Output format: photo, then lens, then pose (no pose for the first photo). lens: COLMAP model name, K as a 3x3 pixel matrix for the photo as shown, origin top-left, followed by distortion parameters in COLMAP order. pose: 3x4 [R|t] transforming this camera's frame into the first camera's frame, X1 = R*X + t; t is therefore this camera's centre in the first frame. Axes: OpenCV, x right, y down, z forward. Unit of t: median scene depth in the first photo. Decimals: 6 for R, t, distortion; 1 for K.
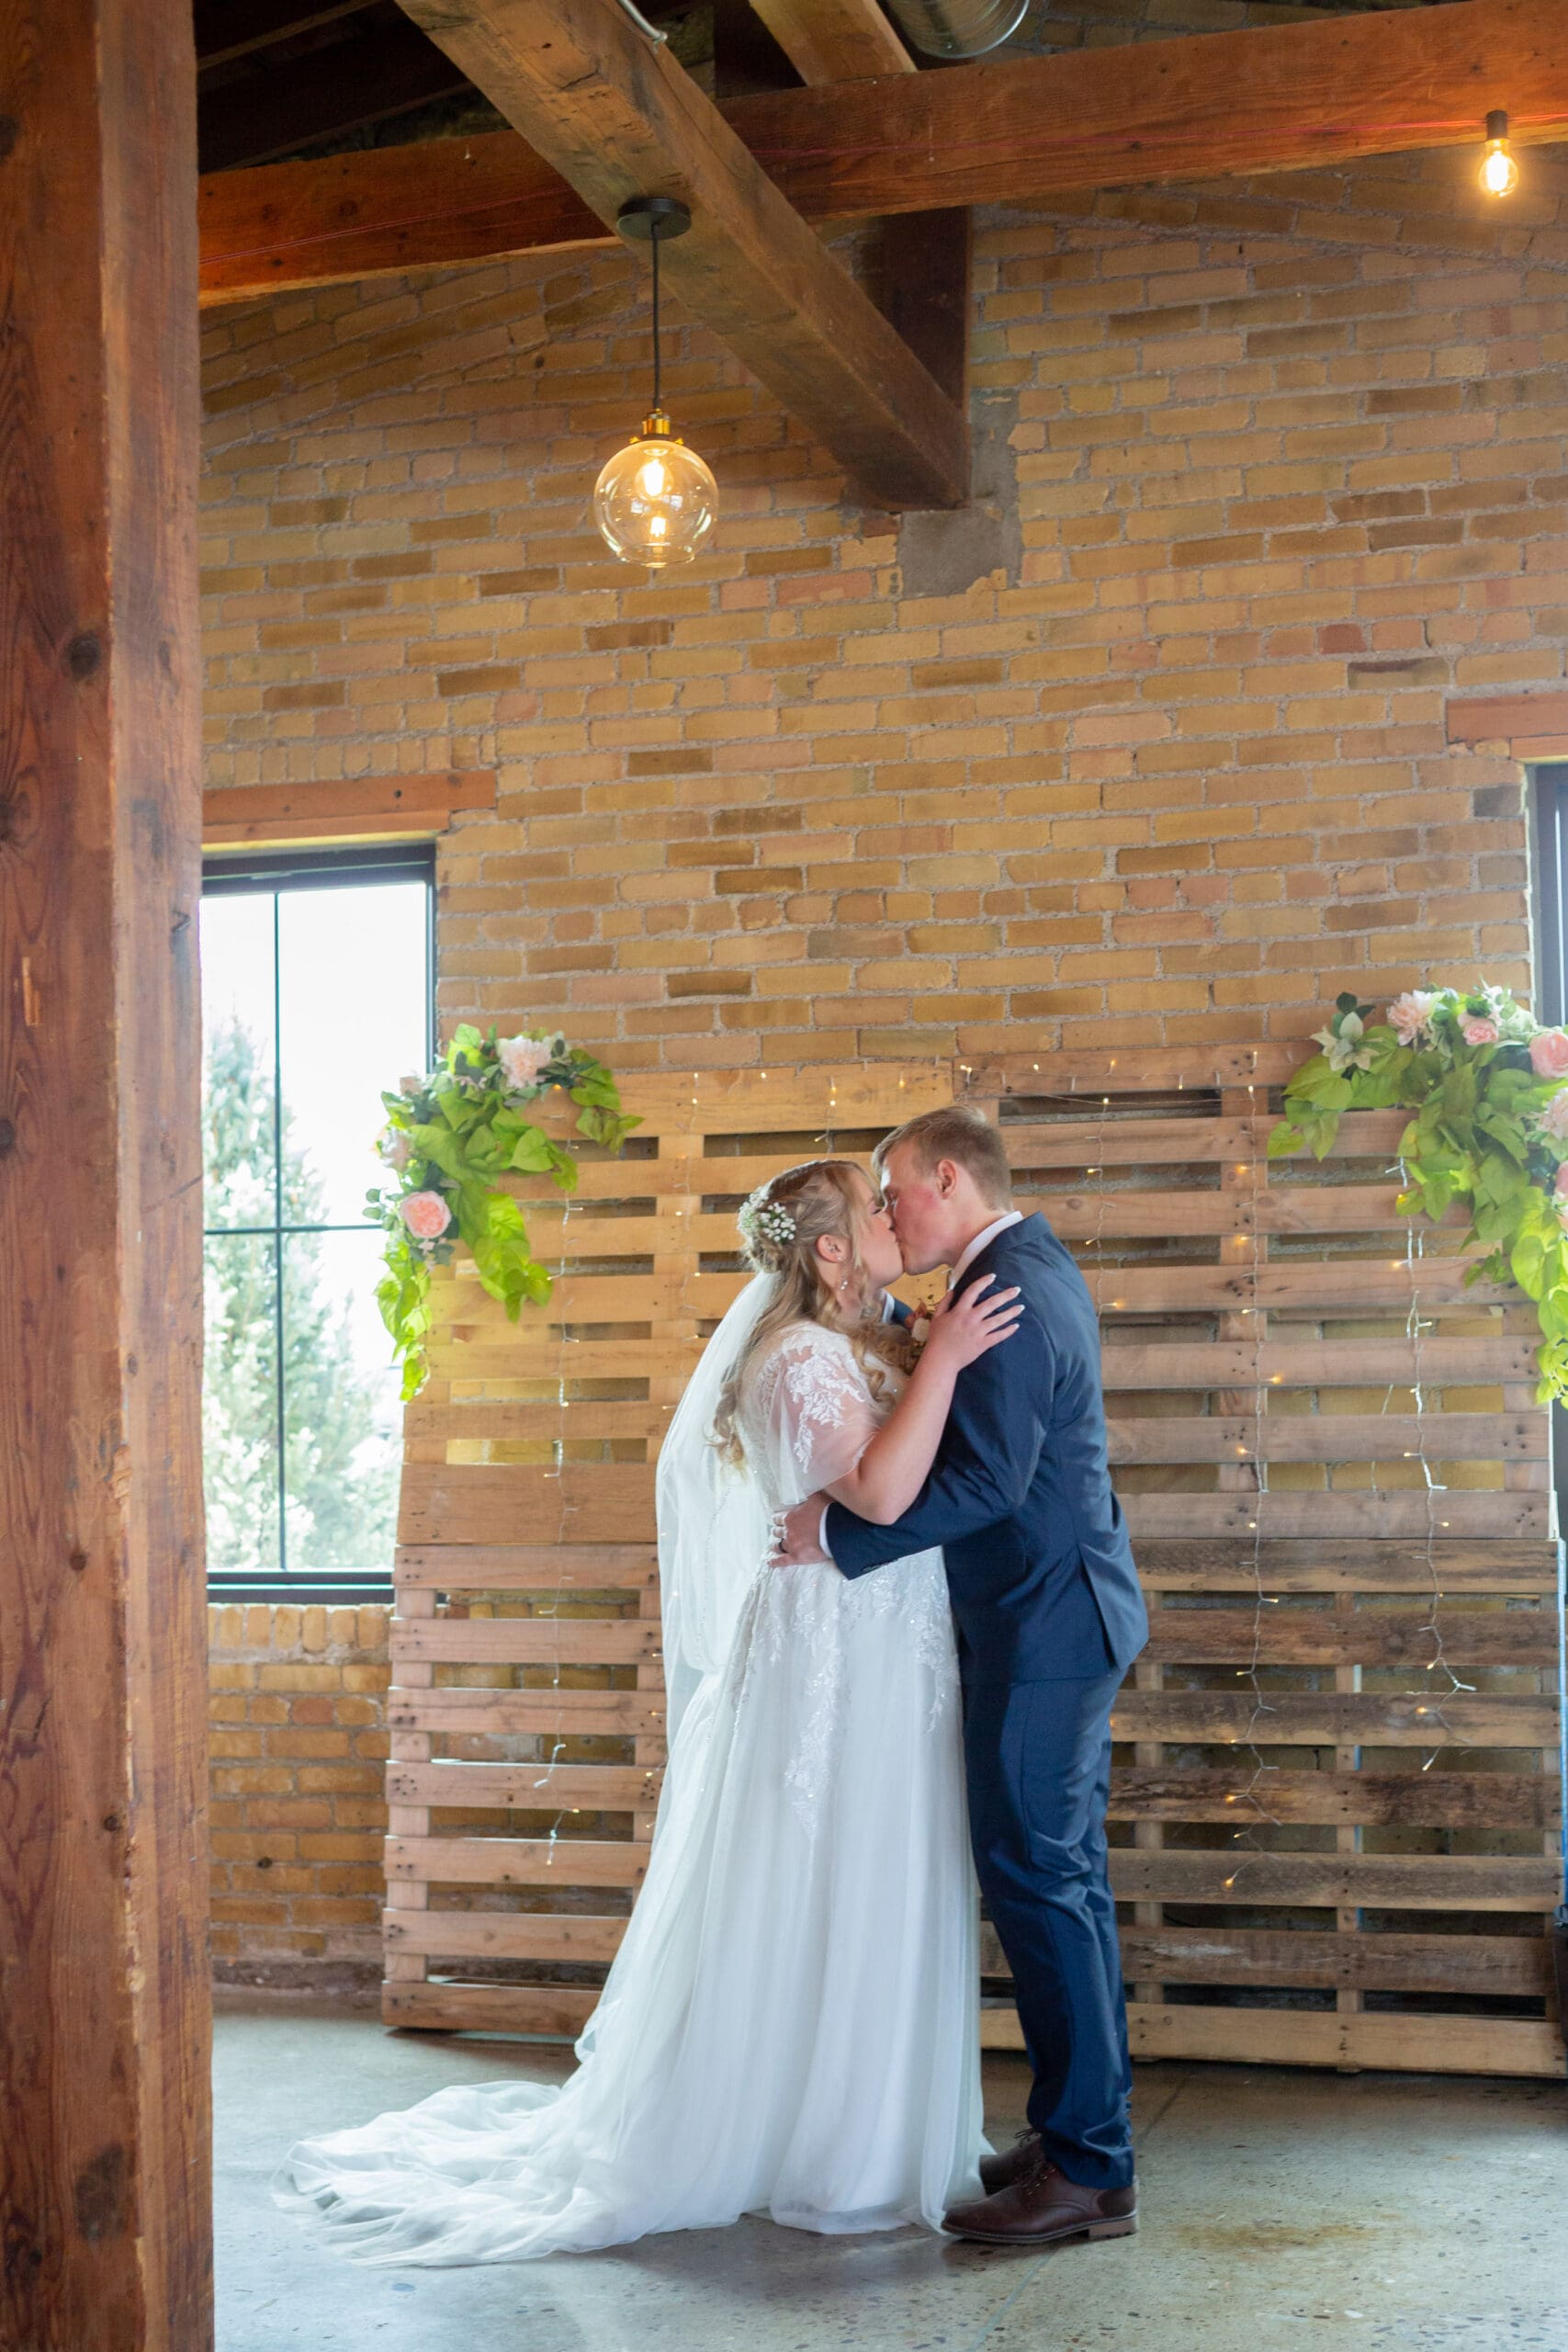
lens RADIAL K [[3299.9, 0, 848.5], [0, 3299.9, 1290.4], [0, 0, 1]] dist [-0.058096, 0.079023]
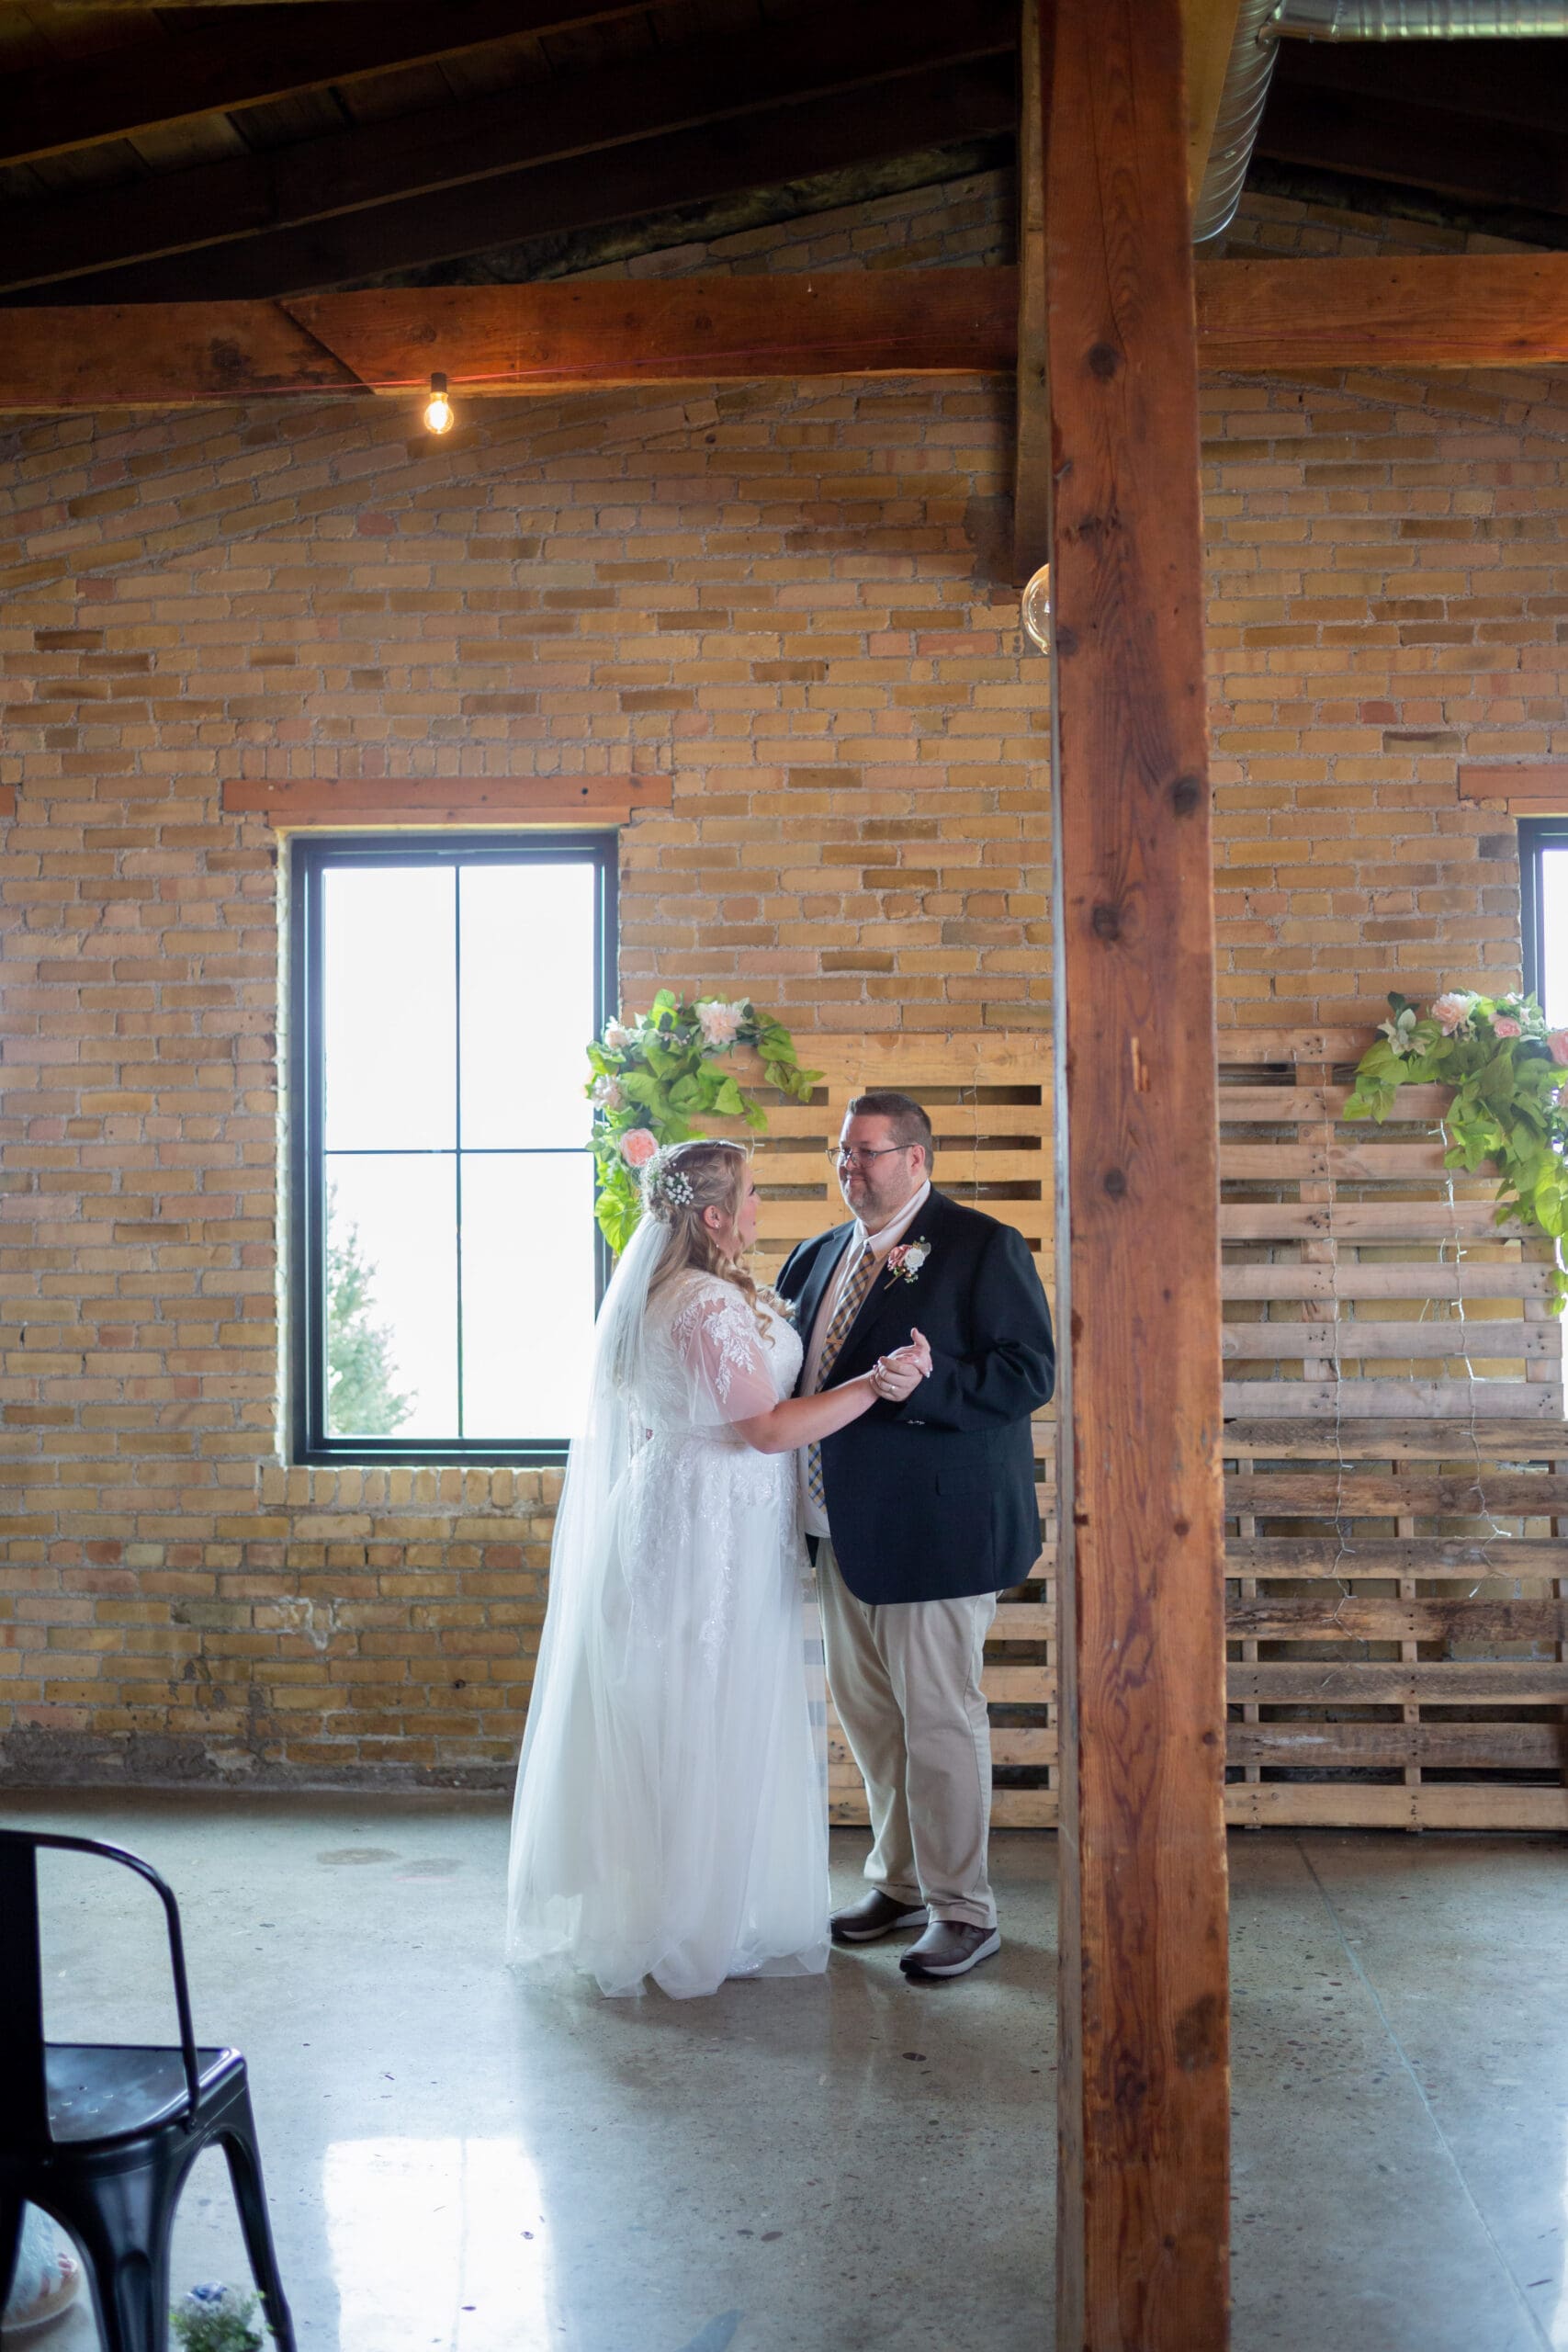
lens RADIAL K [[2717.8, 0, 831.9], [0, 2717.8, 1173.0], [0, 0, 1]] dist [-0.056639, 0.033874]
pose [[0.974064, 0.013600, 0.225863, -0.284303], [-0.017846, 0.999700, 0.016768, -0.031780], [-0.225568, -0.020364, 0.974015, 0.017001]]
